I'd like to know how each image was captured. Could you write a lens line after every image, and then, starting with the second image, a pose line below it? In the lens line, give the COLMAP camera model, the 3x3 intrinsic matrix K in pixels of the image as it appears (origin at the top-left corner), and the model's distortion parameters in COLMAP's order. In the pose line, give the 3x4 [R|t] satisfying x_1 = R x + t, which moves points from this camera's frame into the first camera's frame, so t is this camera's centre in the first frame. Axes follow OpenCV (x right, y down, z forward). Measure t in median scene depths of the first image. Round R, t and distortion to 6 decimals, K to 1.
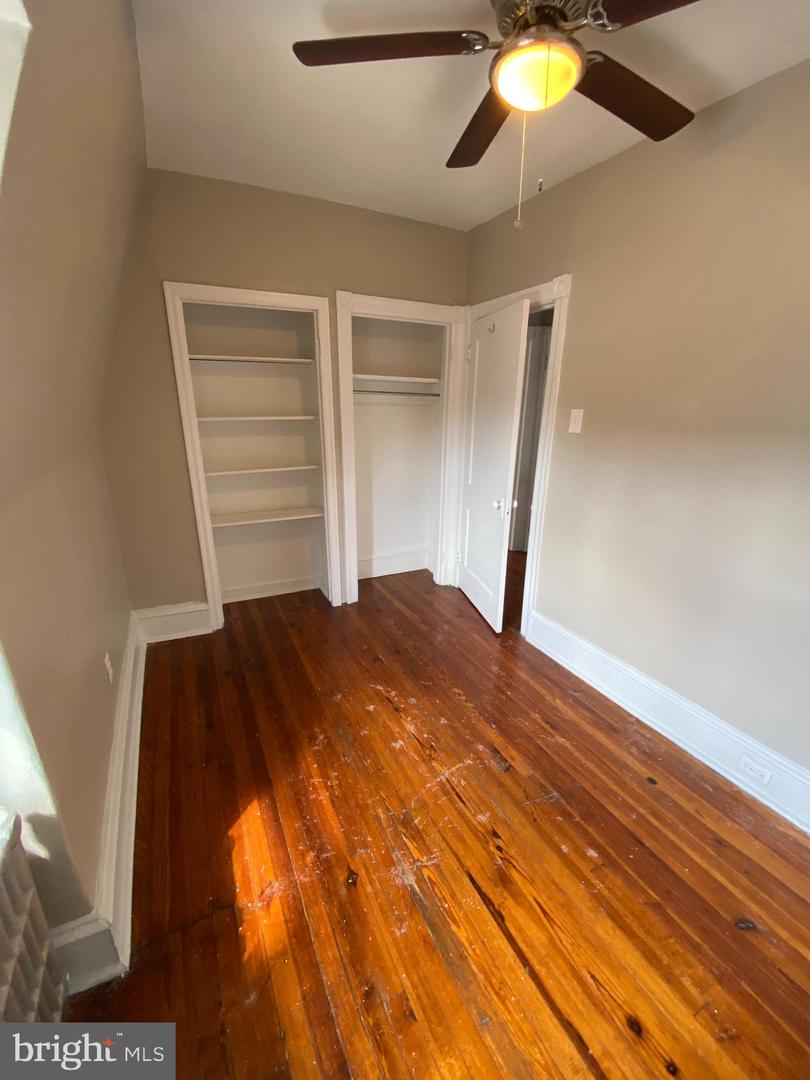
lens RADIAL K [[436.2, 0, 405.0], [0, 436.2, 540.0], [0, 0, 1]] dist [-0.041908, 0.000023]
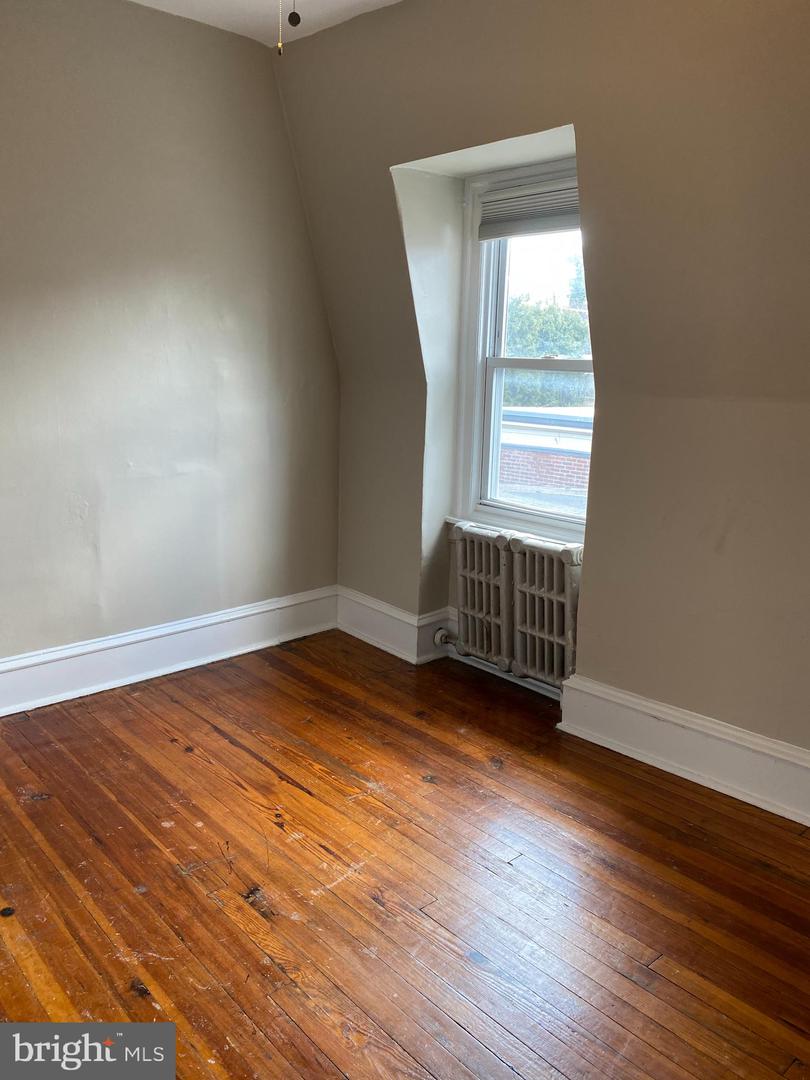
lens RADIAL K [[833.2, 0, 405.0], [0, 833.2, 540.0], [0, 0, 1]] dist [0.013501, 0.004552]
pose [[-0.966214, 0.035410, -0.255297, 0.338123], [-0.096230, 0.869328, 0.484776, -0.529124], [0.239102, 0.492965, -0.836550, 1.934717]]
